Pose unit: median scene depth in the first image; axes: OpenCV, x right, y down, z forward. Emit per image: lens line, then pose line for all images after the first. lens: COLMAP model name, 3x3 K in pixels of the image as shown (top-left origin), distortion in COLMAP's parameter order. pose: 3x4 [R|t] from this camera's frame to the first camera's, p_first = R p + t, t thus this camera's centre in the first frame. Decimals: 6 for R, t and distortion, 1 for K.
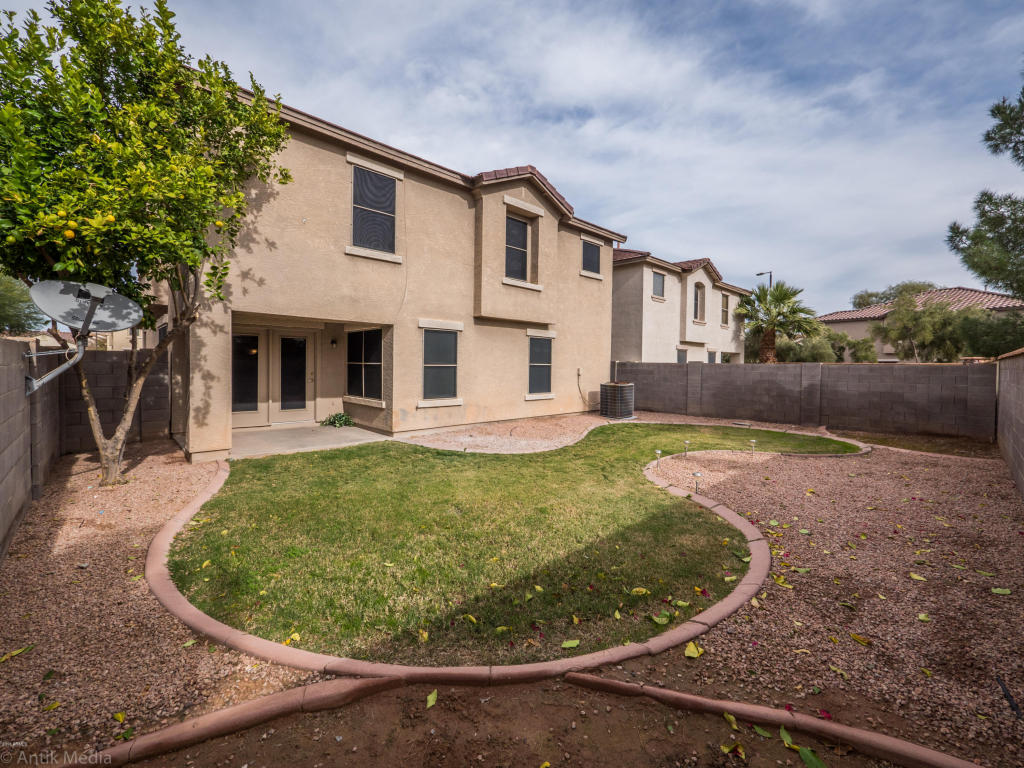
lens RADIAL K [[437.2, 0, 510.8], [0, 437.2, 371.5], [0, 0, 1]] dist [-0.002235, -0.000089]
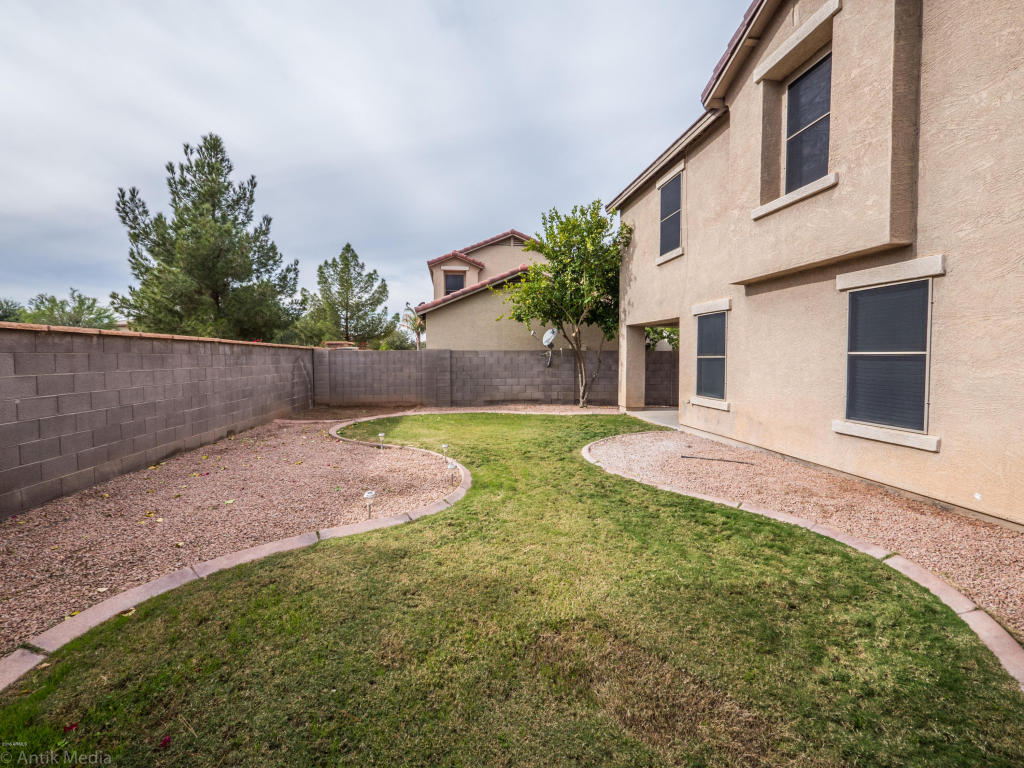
lens RADIAL K [[437.2, 0, 510.8], [0, 437.2, 371.5], [0, 0, 1]] dist [-0.002235, -0.000089]
pose [[-0.575892, 0.015695, -0.817375, 0.668708], [-0.017754, 0.999340, 0.031698, -0.005491], [0.817333, 0.032766, -0.575233, 1.075840]]
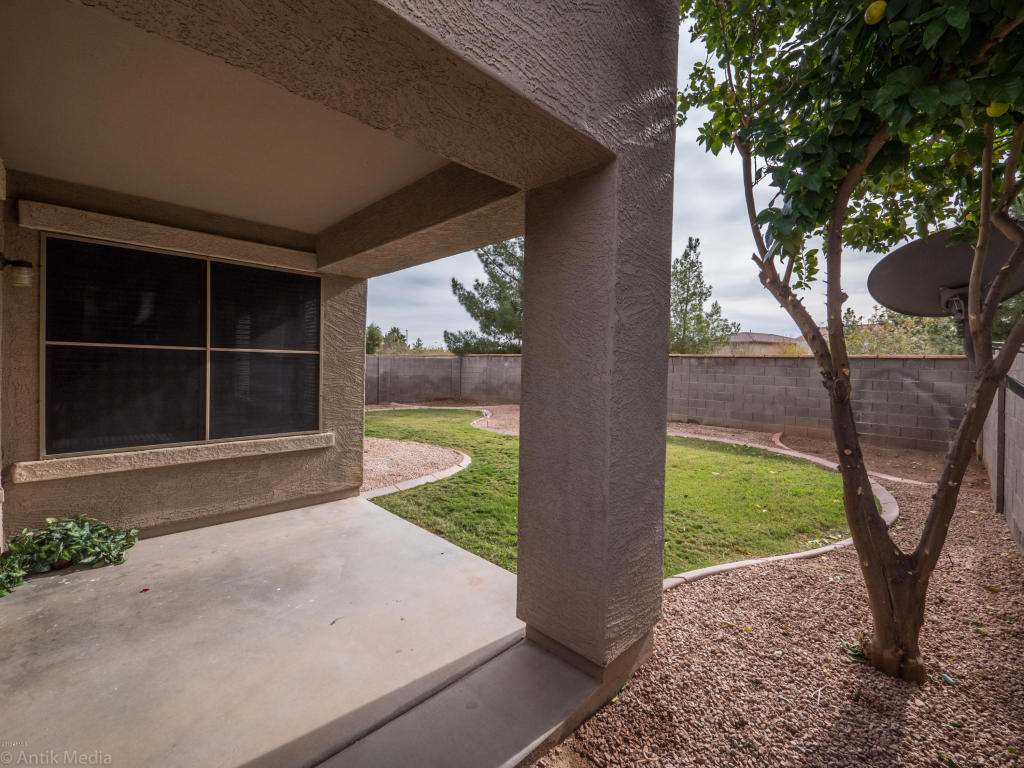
lens RADIAL K [[437.2, 0, 510.8], [0, 437.2, 371.5], [0, 0, 1]] dist [-0.002235, -0.000089]
pose [[-0.024155, -0.028048, 0.999315, -0.673786], [-0.007811, 0.999581, 0.027867, -0.011692], [-0.999678, -0.007132, -0.024364, 0.709028]]
